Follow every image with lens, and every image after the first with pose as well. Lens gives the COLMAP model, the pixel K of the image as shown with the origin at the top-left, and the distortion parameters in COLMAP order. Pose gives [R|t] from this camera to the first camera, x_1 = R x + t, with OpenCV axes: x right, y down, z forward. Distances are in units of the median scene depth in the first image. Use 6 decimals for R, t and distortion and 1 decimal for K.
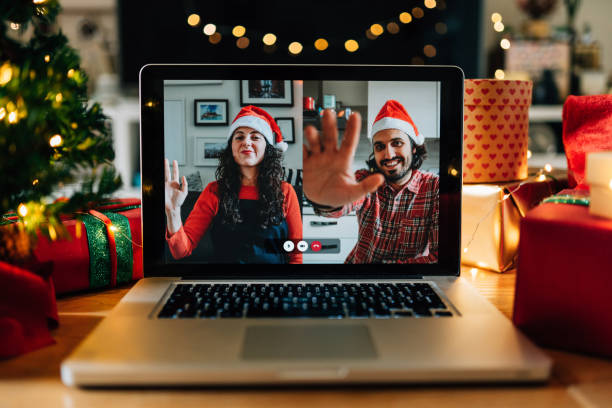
lens RADIAL K [[604.6, 0, 301.9], [0, 604.6, 203.2], [0, 0, 1]] dist [-0.037923, 0.042382]
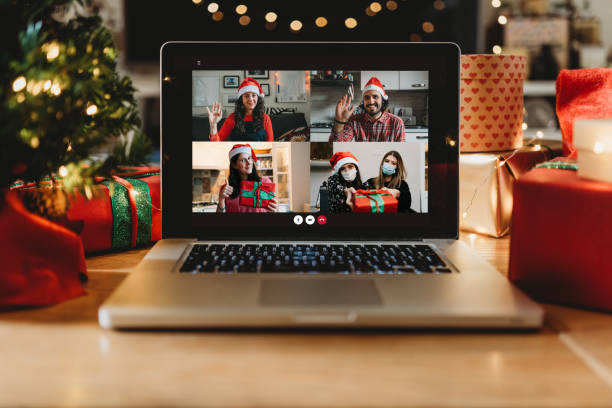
lens RADIAL K [[612.5, 0, 283.2], [0, 612.5, 150.3], [0, 0, 1]] dist [0.014189, -0.001636]
pose [[0.999696, 0.000736, -0.024652, -0.020995], [-0.001966, 0.998753, -0.049884, 0.021036], [0.024585, 0.049918, 0.998451, -0.098398]]
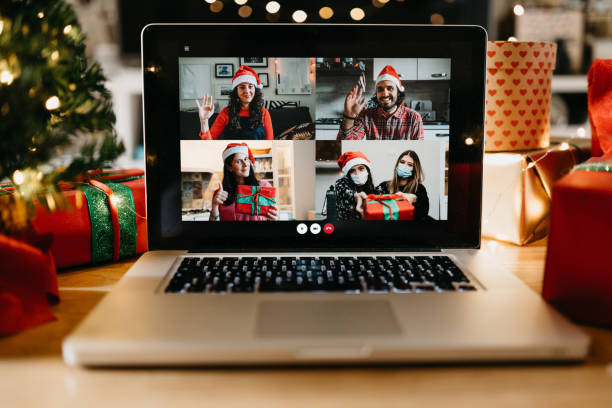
lens RADIAL K [[604.6, 0, 301.9], [0, 604.6, 203.2], [0, 0, 1]] dist [-0.037923, 0.042382]
pose [[0.999997, -0.001912, -0.001537, -0.019626], [0.001972, 0.999196, 0.040031, 0.011204], [0.001459, -0.040034, 0.999197, 0.055556]]
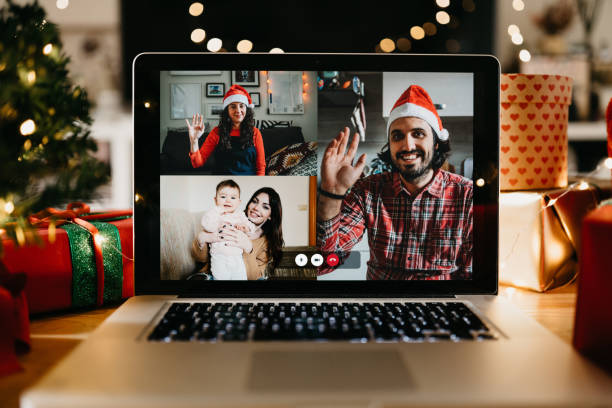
lens RADIAL K [[604.6, 0, 301.9], [0, 604.6, 203.2], [0, 0, 1]] dist [-0.037923, 0.042382]
pose [[0.999964, 0.000980, -0.008388, -0.014423], [-0.001378, 0.998864, -0.047626, 0.033158], [0.008332, 0.047636, 0.998830, 0.134005]]
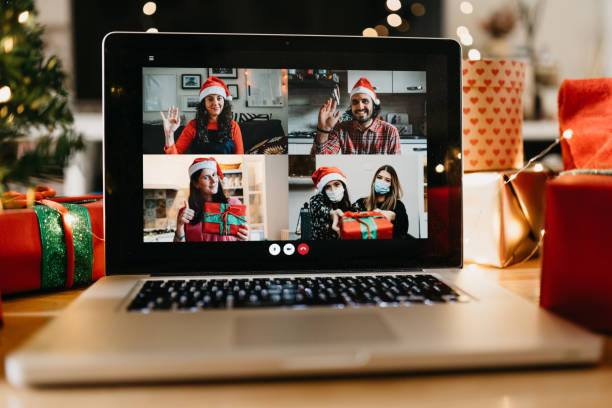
lens RADIAL K [[604.6, 0, 301.9], [0, 604.6, 203.2], [0, 0, 1]] dist [-0.037923, 0.042382]
pose [[0.997082, -0.009532, 0.075739, -0.049639], [0.014289, 0.997942, -0.062517, 0.082412], [-0.074987, 0.063417, 0.995166, 0.121949]]
